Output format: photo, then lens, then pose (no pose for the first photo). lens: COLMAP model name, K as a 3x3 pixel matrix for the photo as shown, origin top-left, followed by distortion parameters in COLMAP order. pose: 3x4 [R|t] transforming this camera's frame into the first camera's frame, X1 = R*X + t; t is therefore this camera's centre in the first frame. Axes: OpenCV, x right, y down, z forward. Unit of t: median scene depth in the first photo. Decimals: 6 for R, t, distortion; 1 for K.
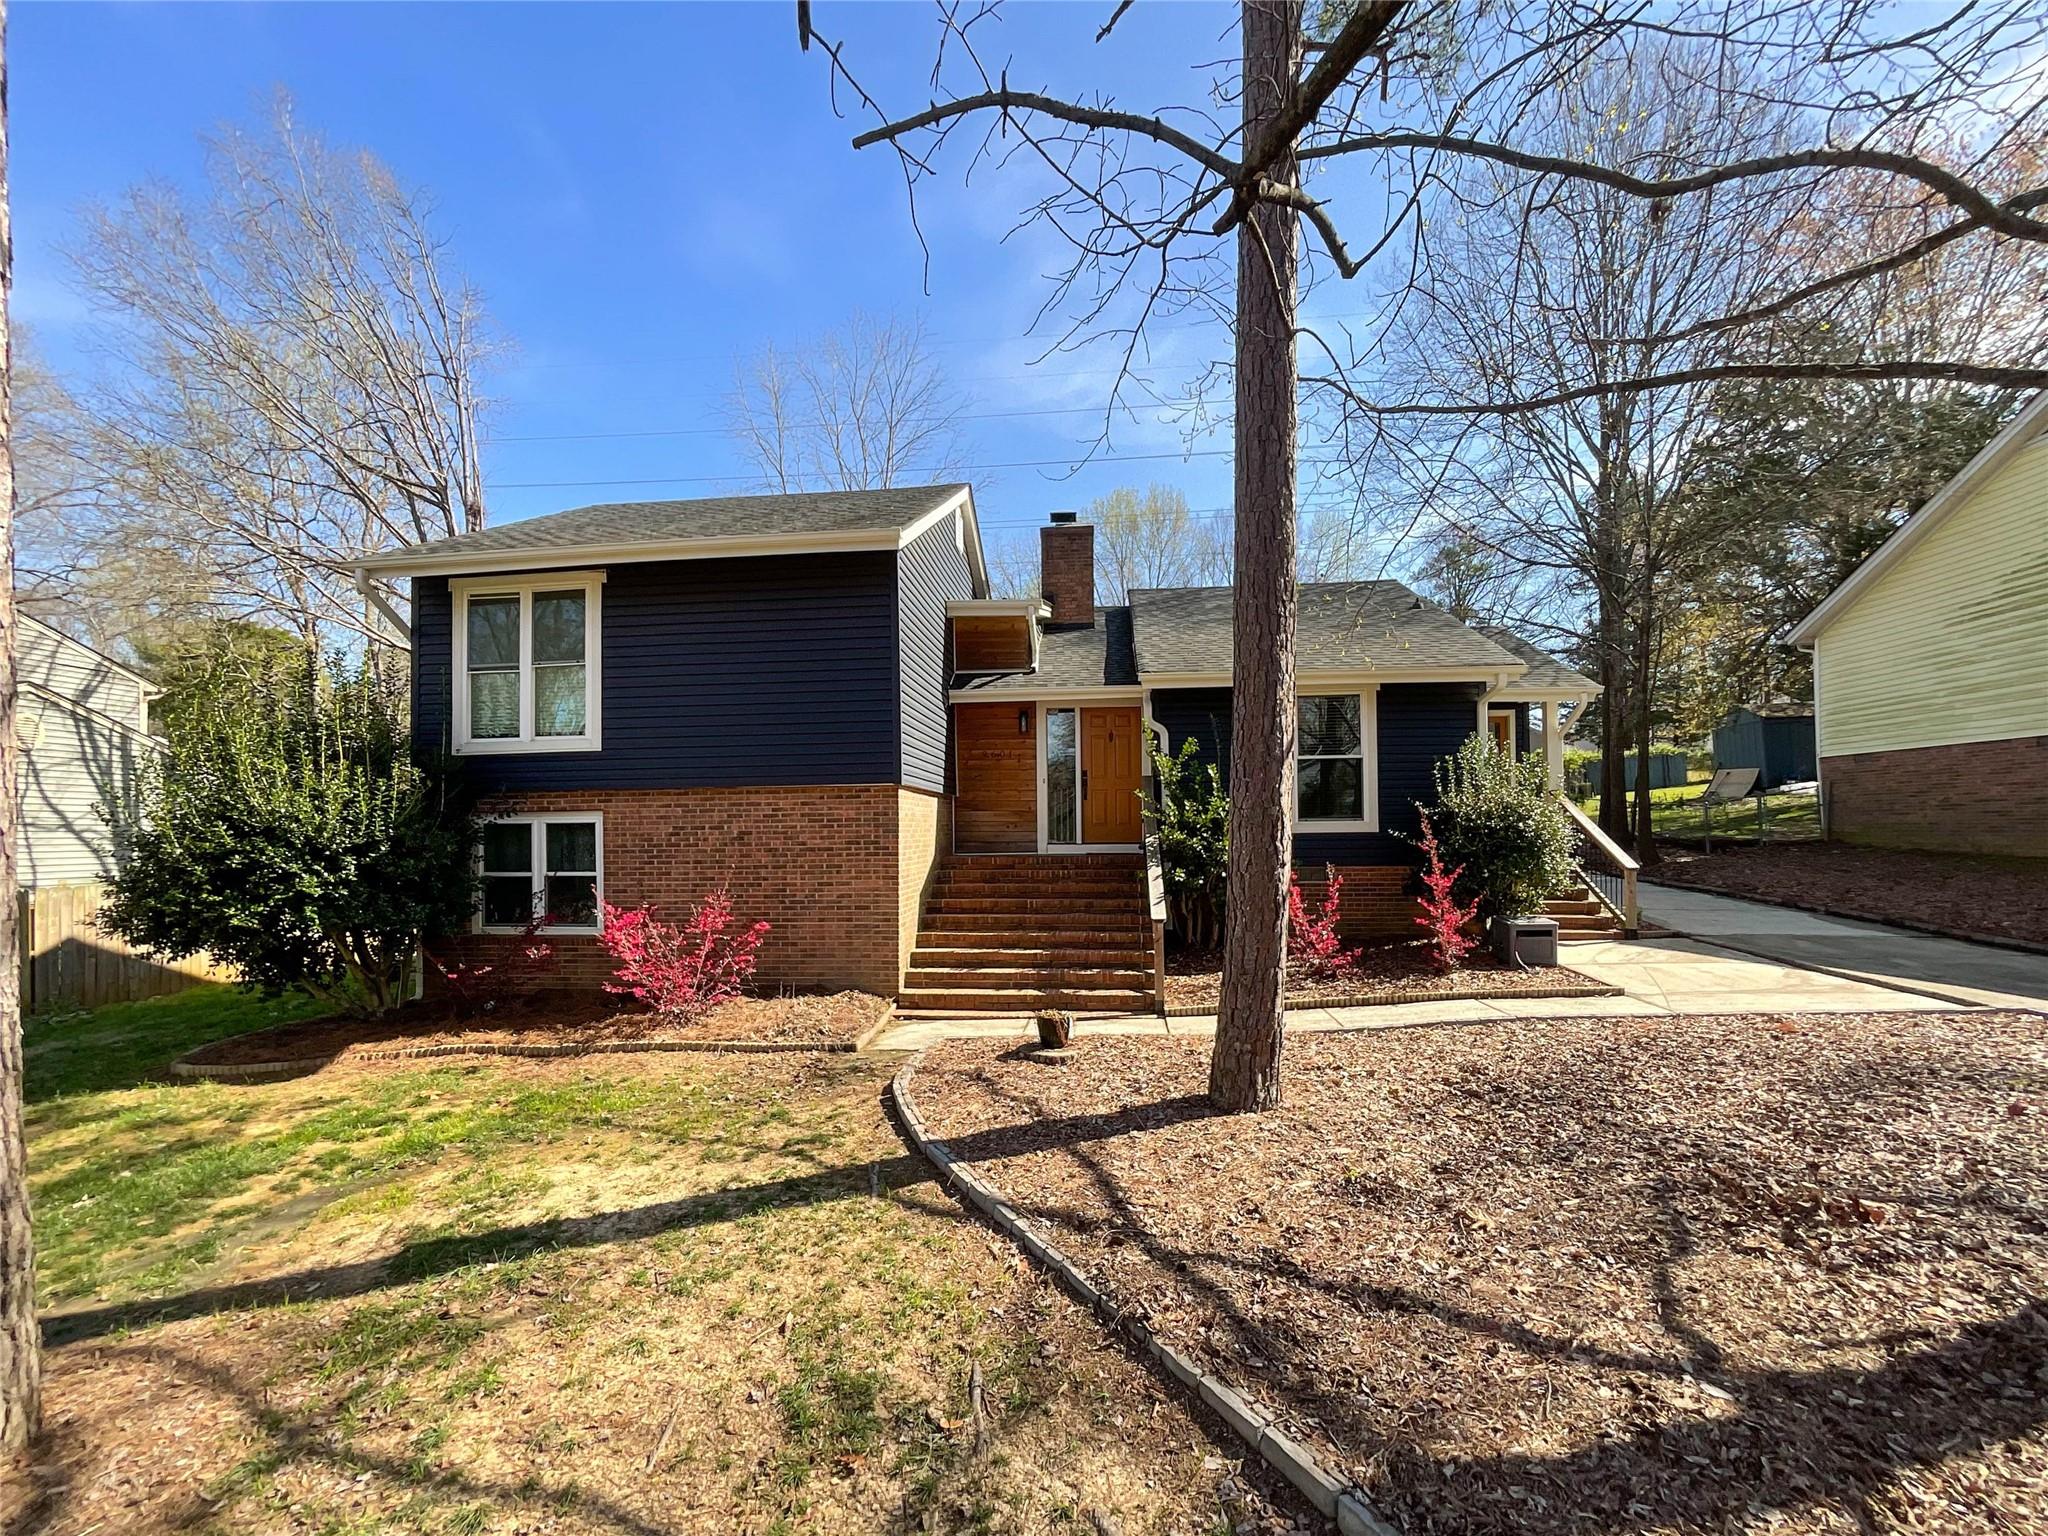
lens RADIAL K [[835.8, 0, 1024.3], [0, 835.8, 842.4], [0, 0, 1]] dist [-0.024525, 0.000205]
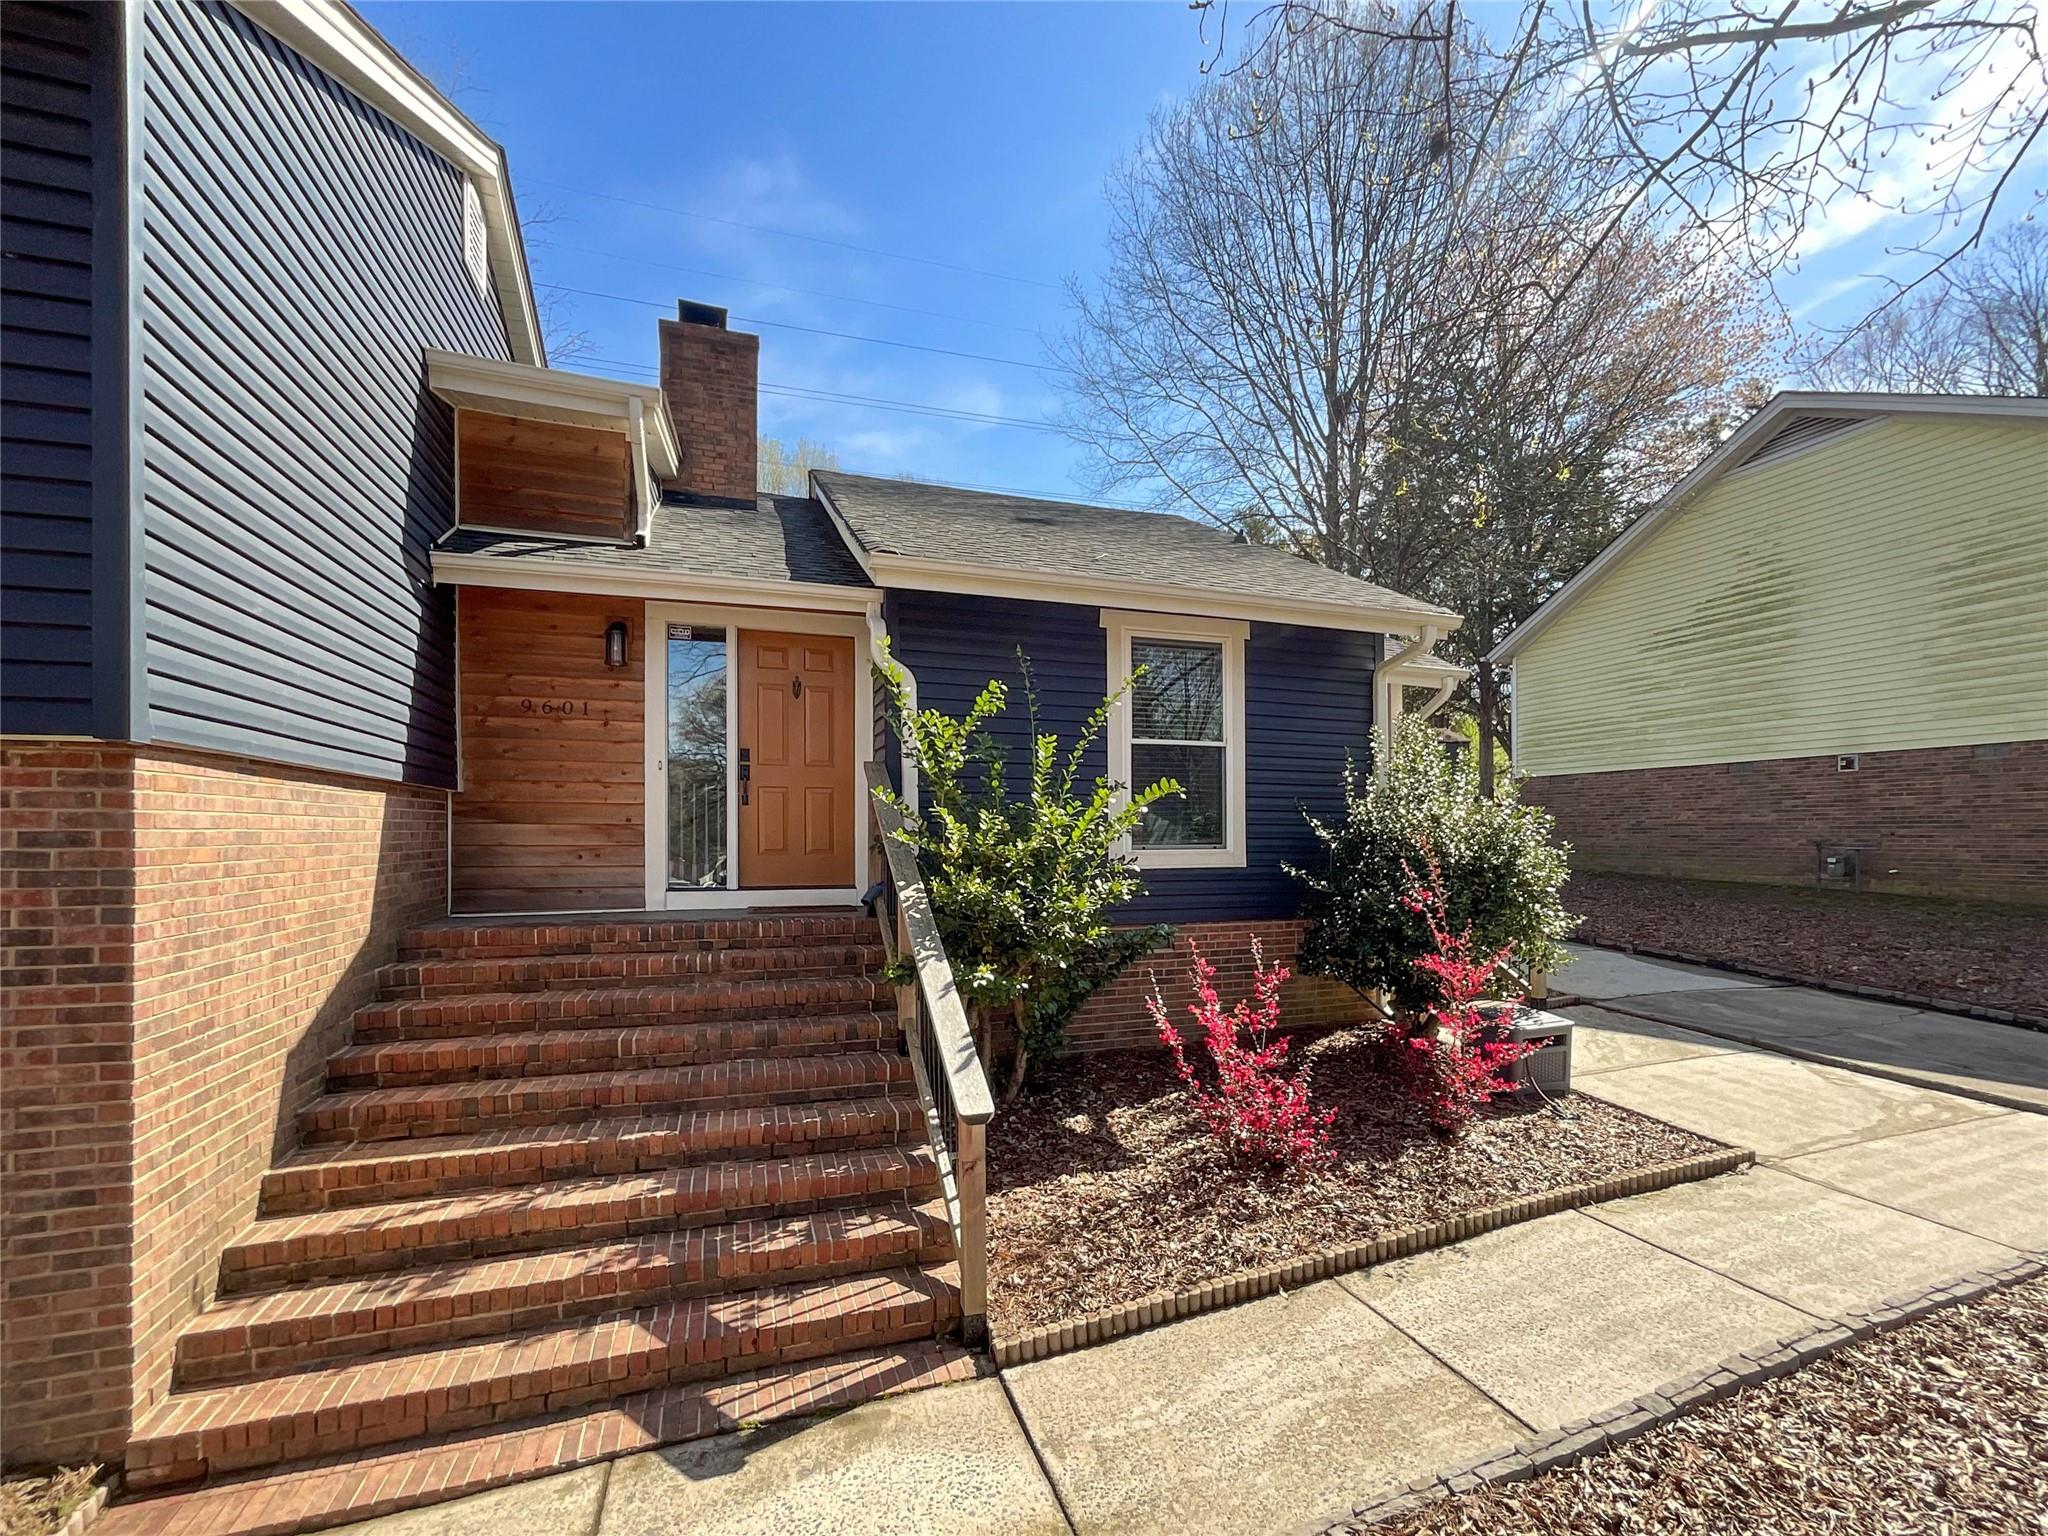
lens RADIAL K [[835.8, 0, 1024.3], [0, 835.8, 842.4], [0, 0, 1]] dist [-0.024525, 0.000205]
pose [[0.906958, 0.004018, 0.421201, 0.013668], [-0.000589, 0.999966, -0.008271, -0.027182], [-0.421220, 0.007254, 0.906929, 0.530368]]
